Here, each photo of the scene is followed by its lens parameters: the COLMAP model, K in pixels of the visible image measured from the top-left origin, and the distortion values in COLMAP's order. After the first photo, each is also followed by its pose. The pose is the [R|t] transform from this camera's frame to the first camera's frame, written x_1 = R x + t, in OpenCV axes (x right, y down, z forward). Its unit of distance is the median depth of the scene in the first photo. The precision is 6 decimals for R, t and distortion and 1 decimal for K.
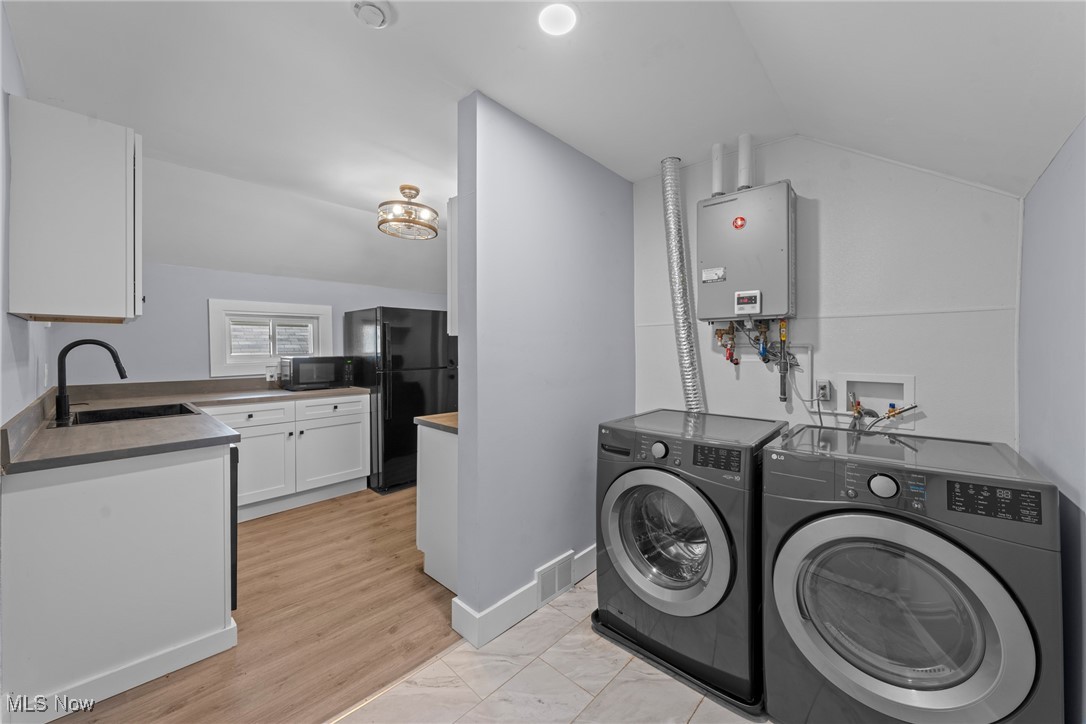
lens RADIAL K [[405.3, 0, 543.5], [0, 405.3, 347.2], [0, 0, 1]] dist [0.000135, 0.000276]
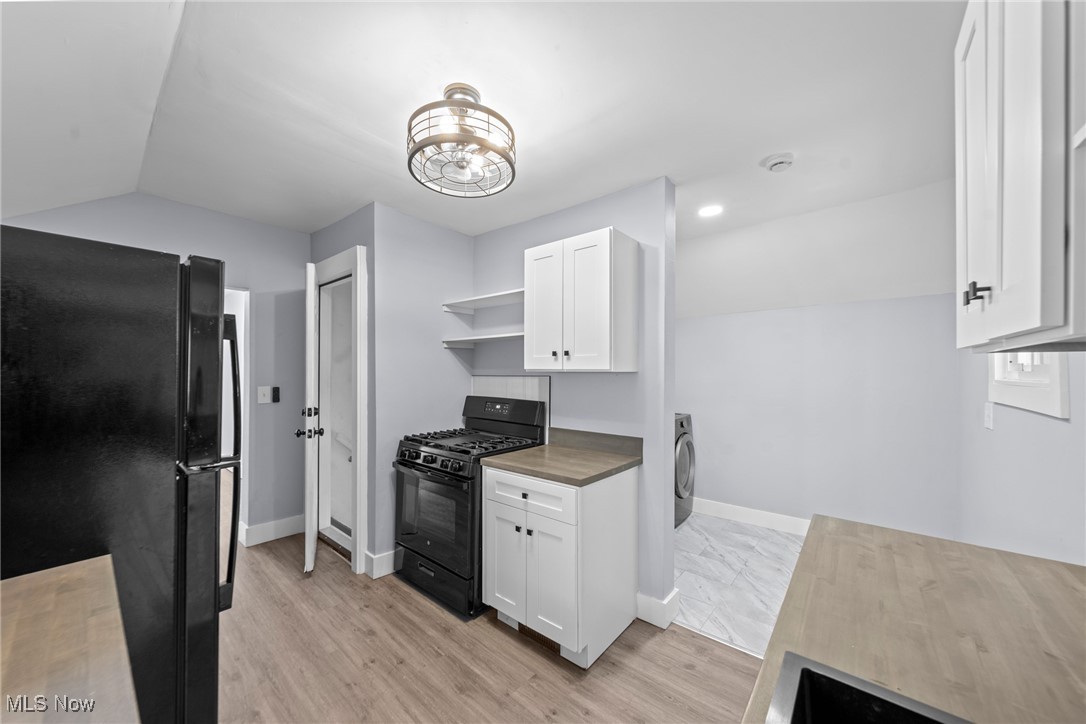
lens RADIAL K [[387.7, 0, 543.0], [0, 387.7, 362.0], [0, 0, 1]] dist [-0.000700, 0.000099]
pose [[-0.045725, 0.018163, 0.998789, -0.732499], [-0.011742, 0.999756, -0.018718, -0.020636], [-0.998885, -0.012584, -0.045501, 0.781121]]
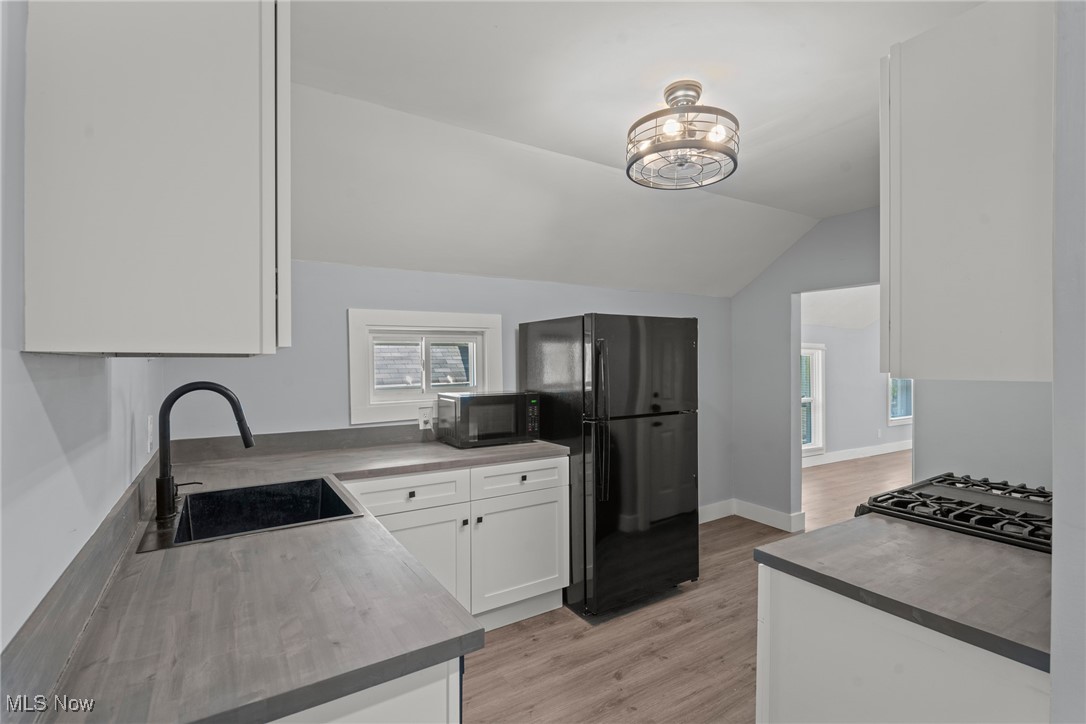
lens RADIAL K [[503.2, 0, 543.0], [0, 503.2, 362.0], [0, 0, 1]] dist [0.009808, -0.000566]
pose [[0.965476, -0.002036, -0.260484, -0.285536], [0.002750, 0.999993, 0.002377, -0.030778], [0.260478, -0.003011, 0.965475, 0.266849]]
